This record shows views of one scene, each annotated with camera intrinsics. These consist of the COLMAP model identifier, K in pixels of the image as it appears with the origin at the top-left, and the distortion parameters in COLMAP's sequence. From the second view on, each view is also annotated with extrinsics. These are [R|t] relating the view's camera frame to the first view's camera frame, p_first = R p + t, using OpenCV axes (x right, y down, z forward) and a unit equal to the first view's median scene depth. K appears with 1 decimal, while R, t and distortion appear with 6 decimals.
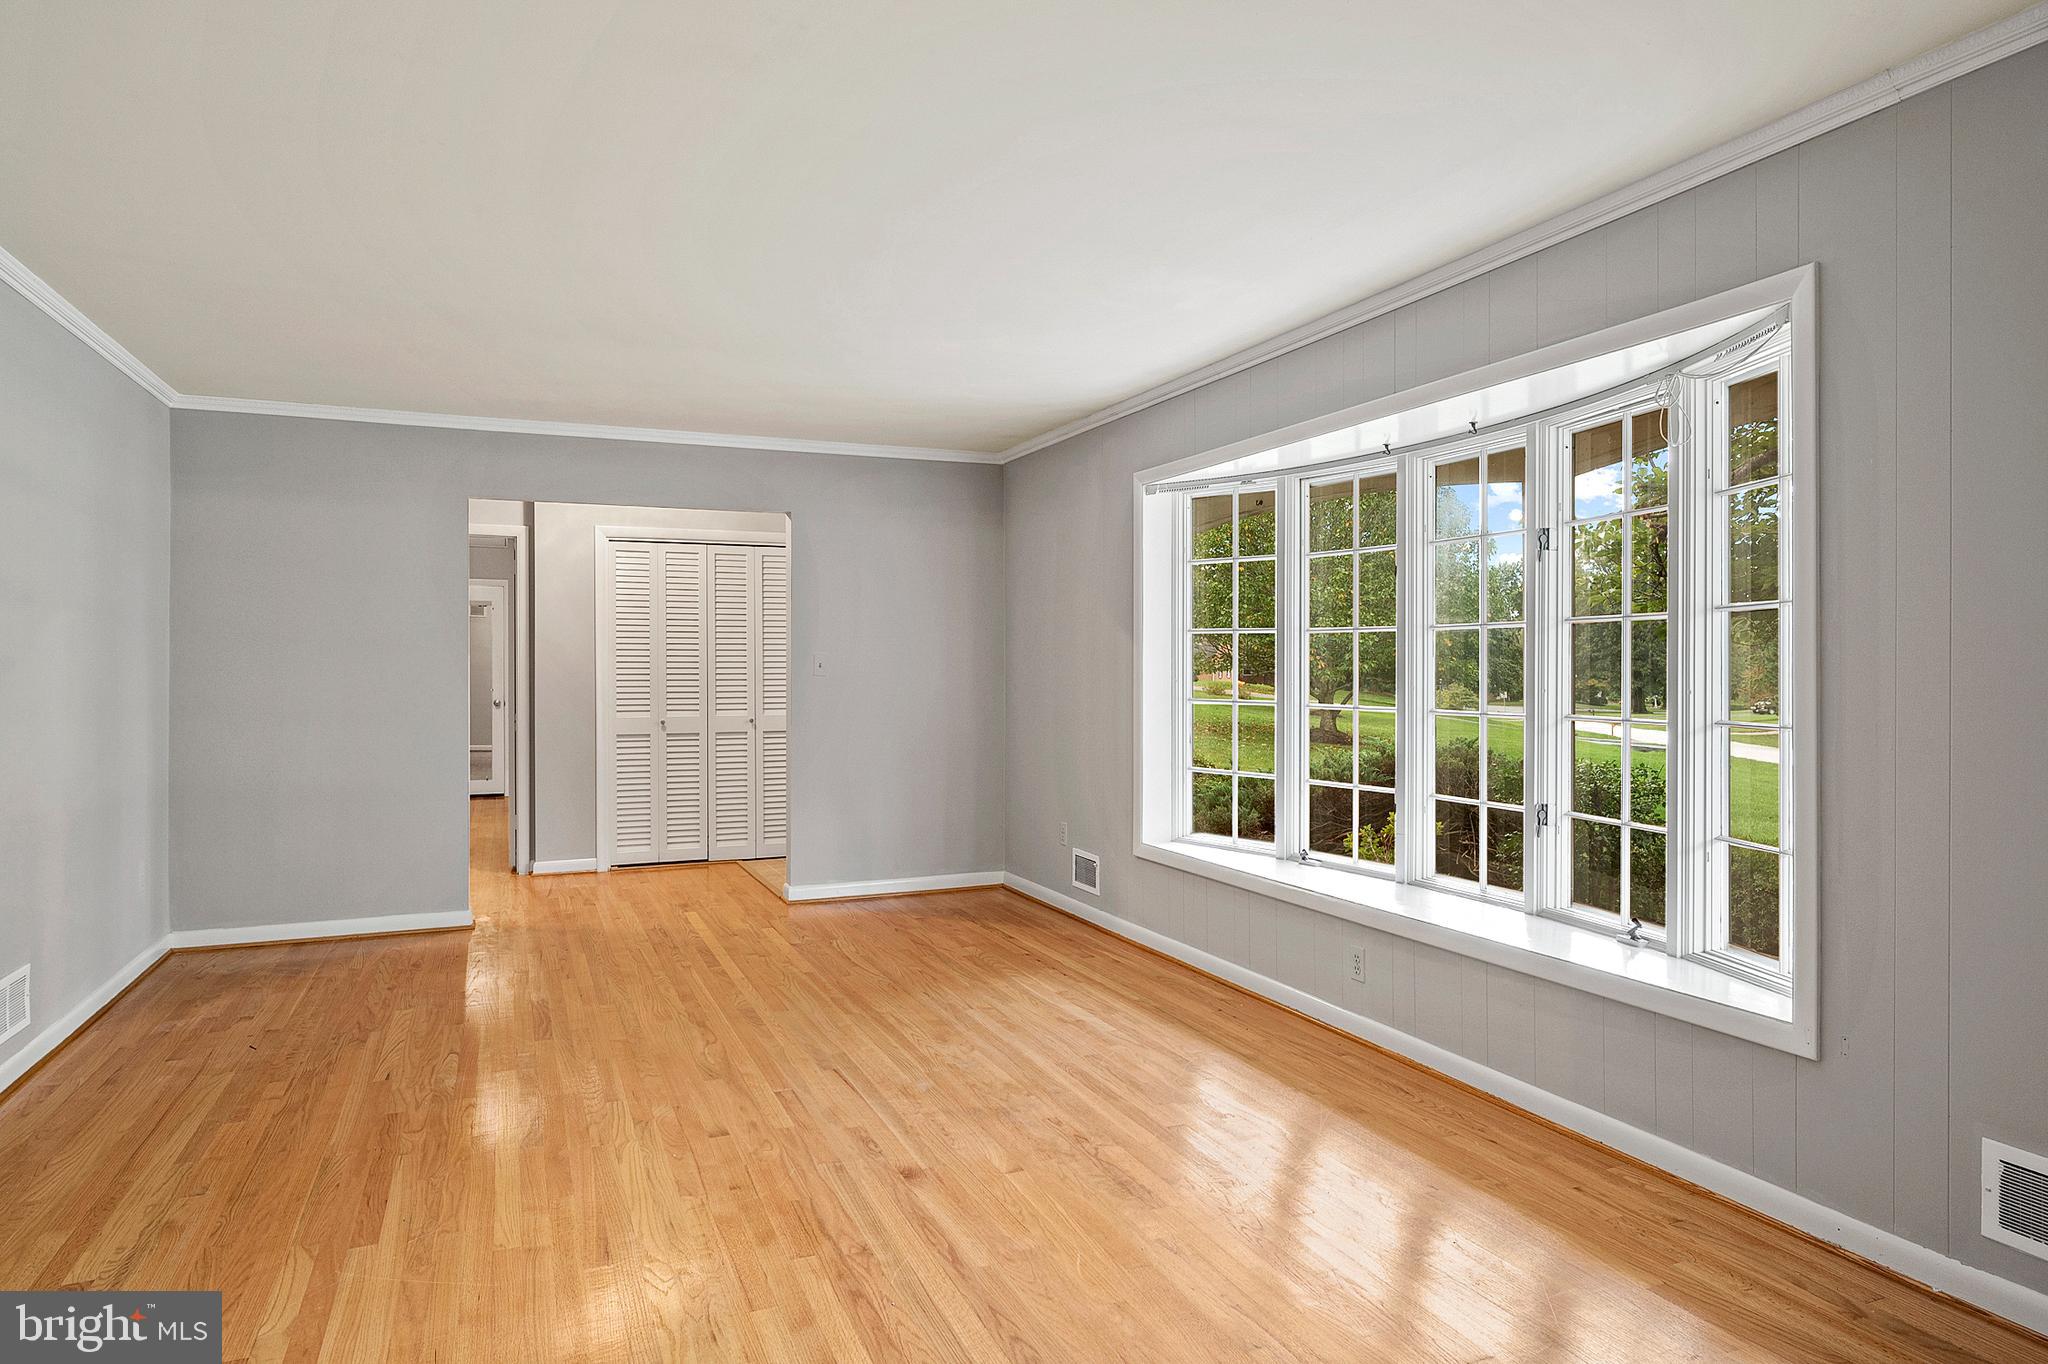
lens RADIAL K [[1208.1, 0, 1025.8], [0, 1208.1, 672.7], [0, 0, 1]] dist [-0.000587, 0.000029]
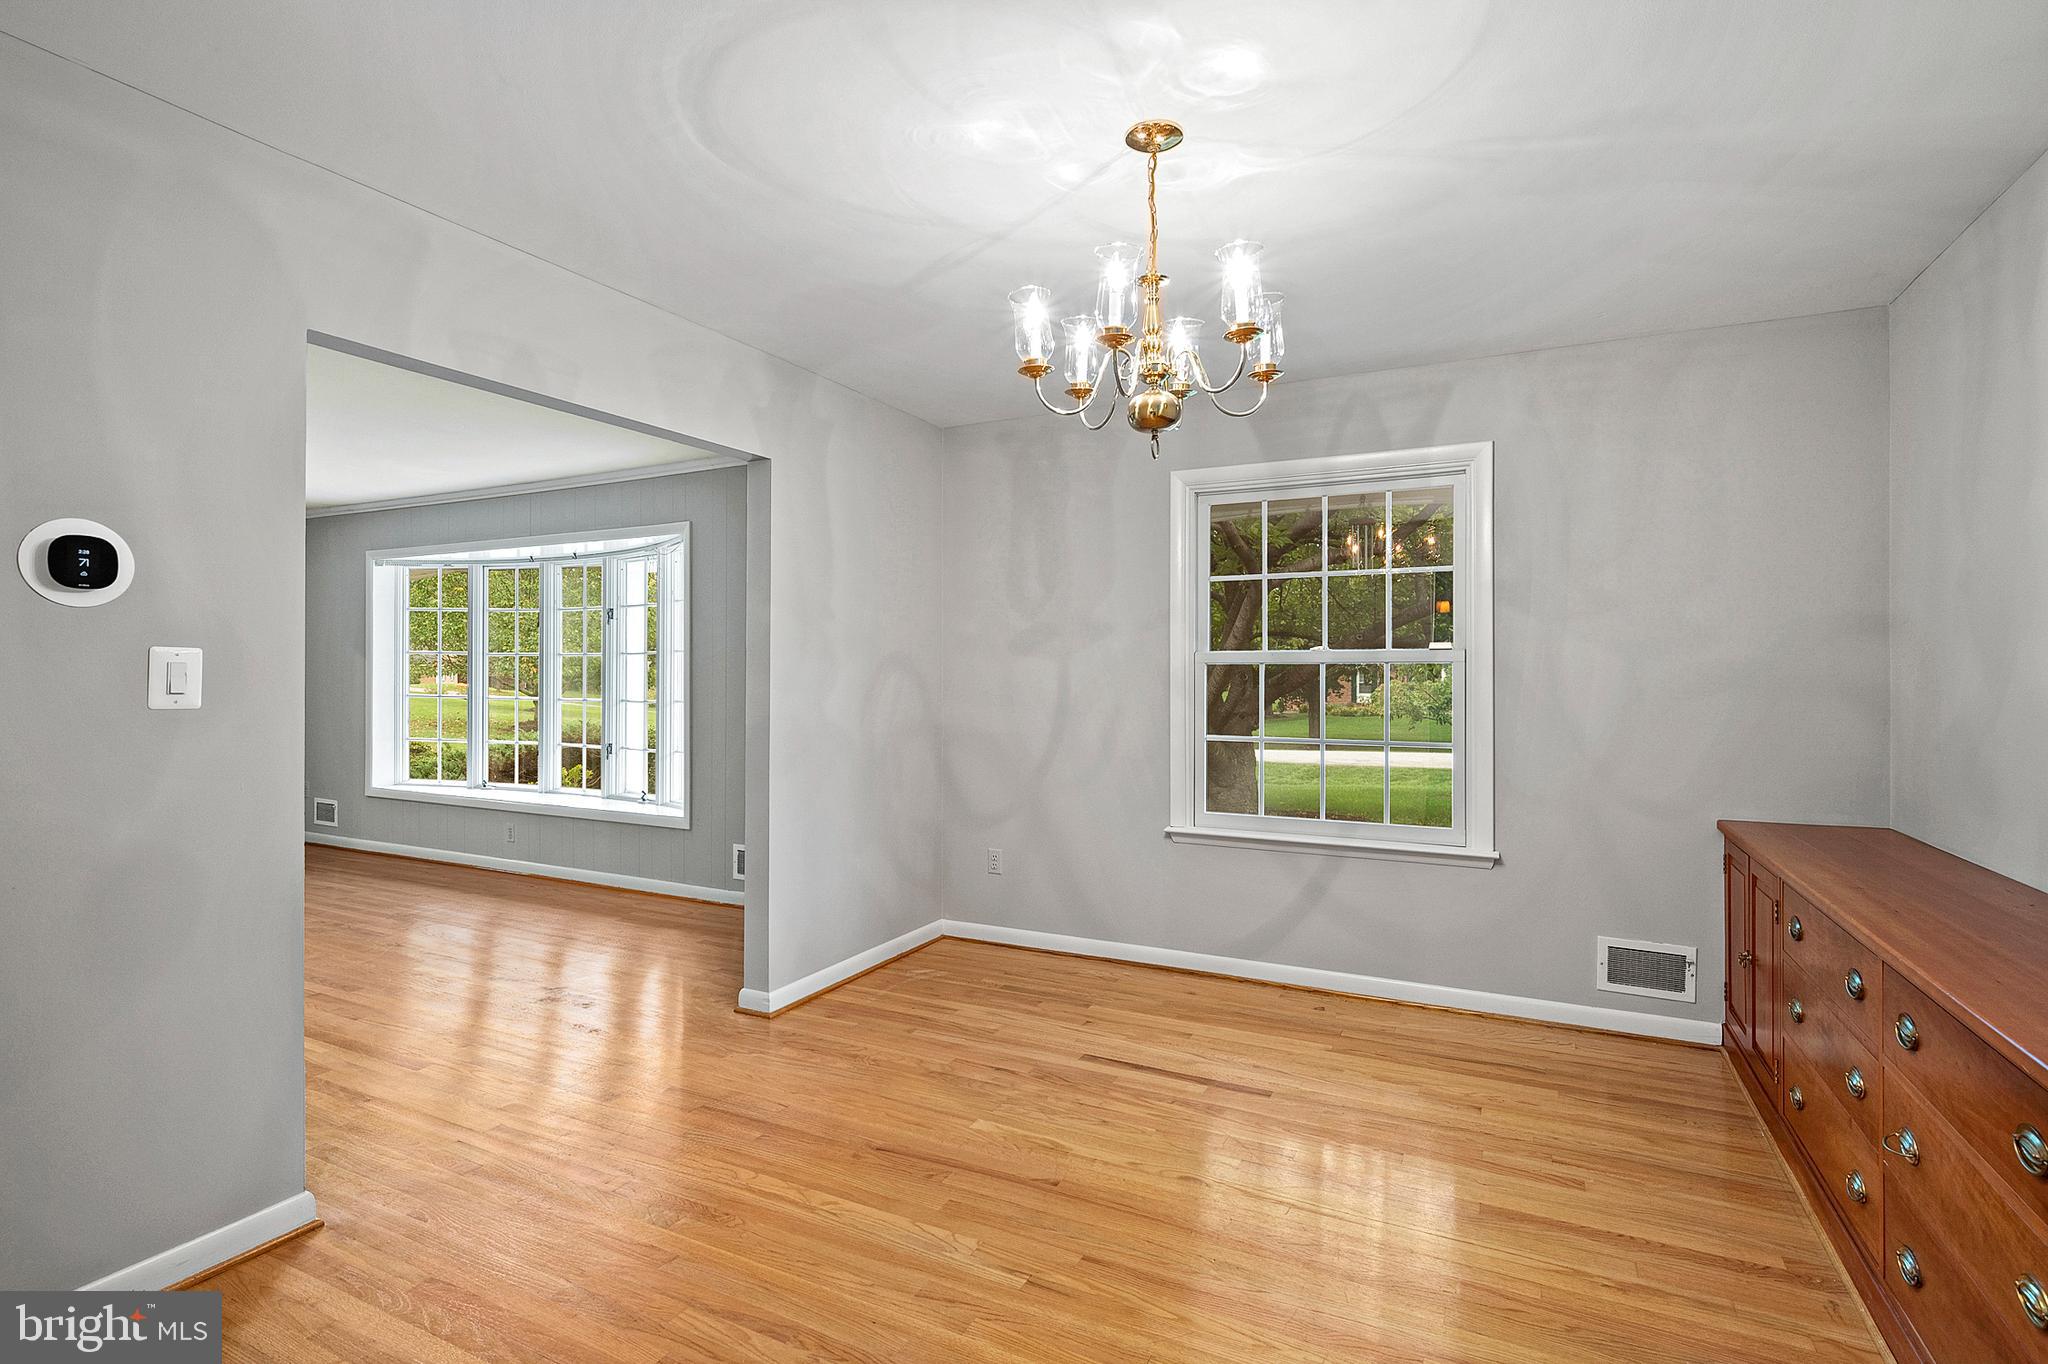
lens RADIAL K [[979.2, 0, 1022.1], [0, 979.2, 675.5], [0, 0, 1]] dist [-0.000840, 0.000020]
pose [[0.769606, 0.000676, 0.638519, -0.087600], [-0.000556, 1.000000, -0.000388, -0.005437], [-0.638519, -0.000057, 0.769606, -0.689186]]
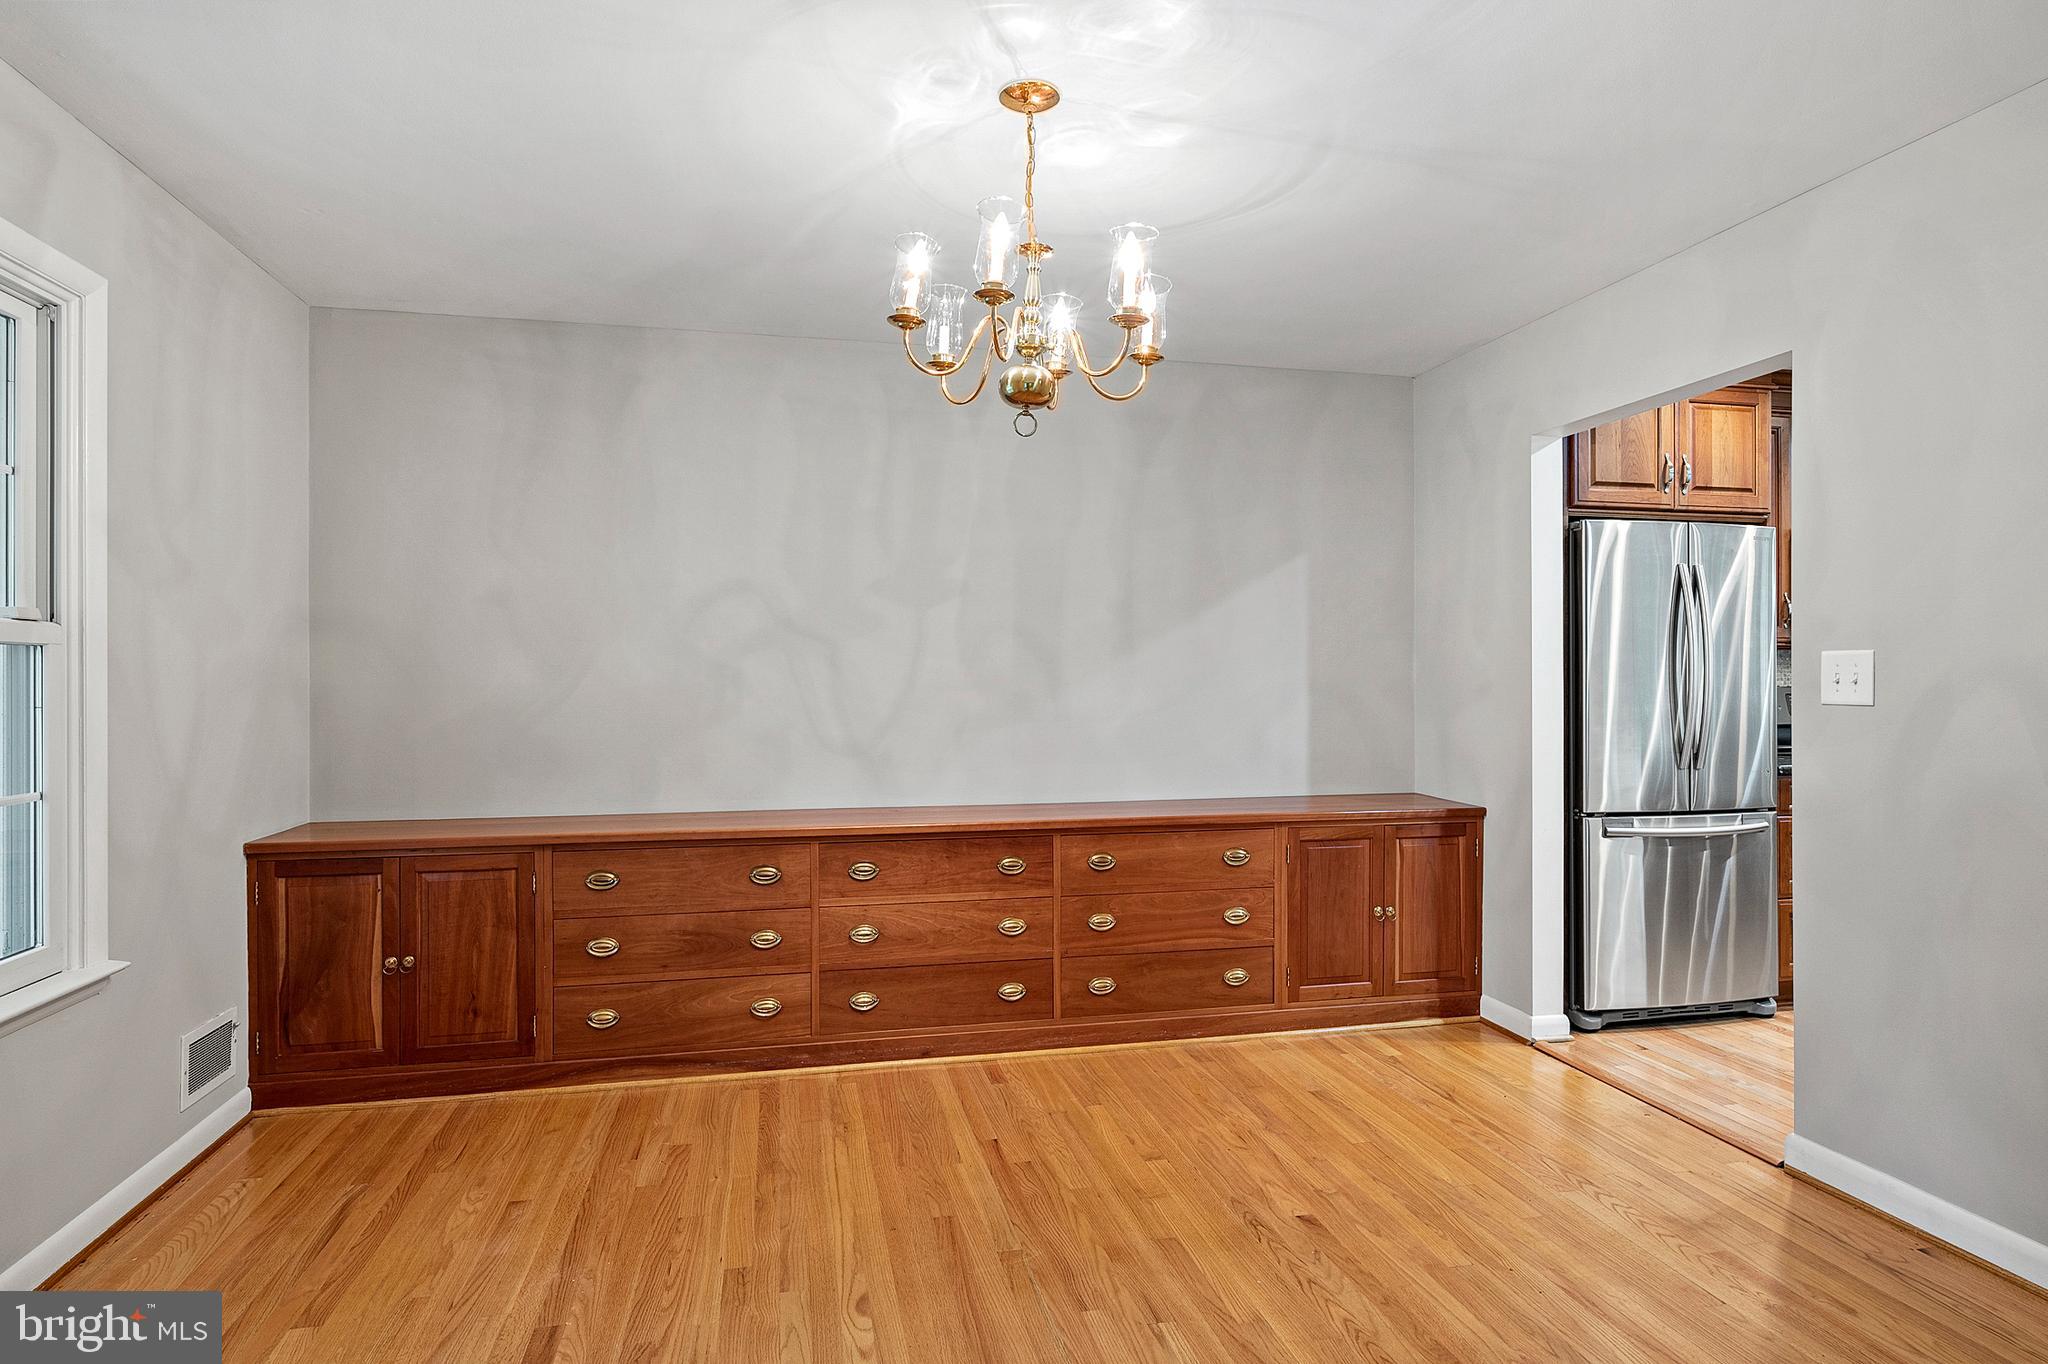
lens RADIAL K [[1111.6, 0, 1024.0], [0, 1111.6, 682.0], [0, 0, 1]] dist [-0.002619, -0.000313]
pose [[-0.982561, 0.004239, 0.185894, 0.202122], [0.004603, 0.999988, 0.001528, 0.002454], [-0.185886, 0.002357, -0.982569, 0.230420]]
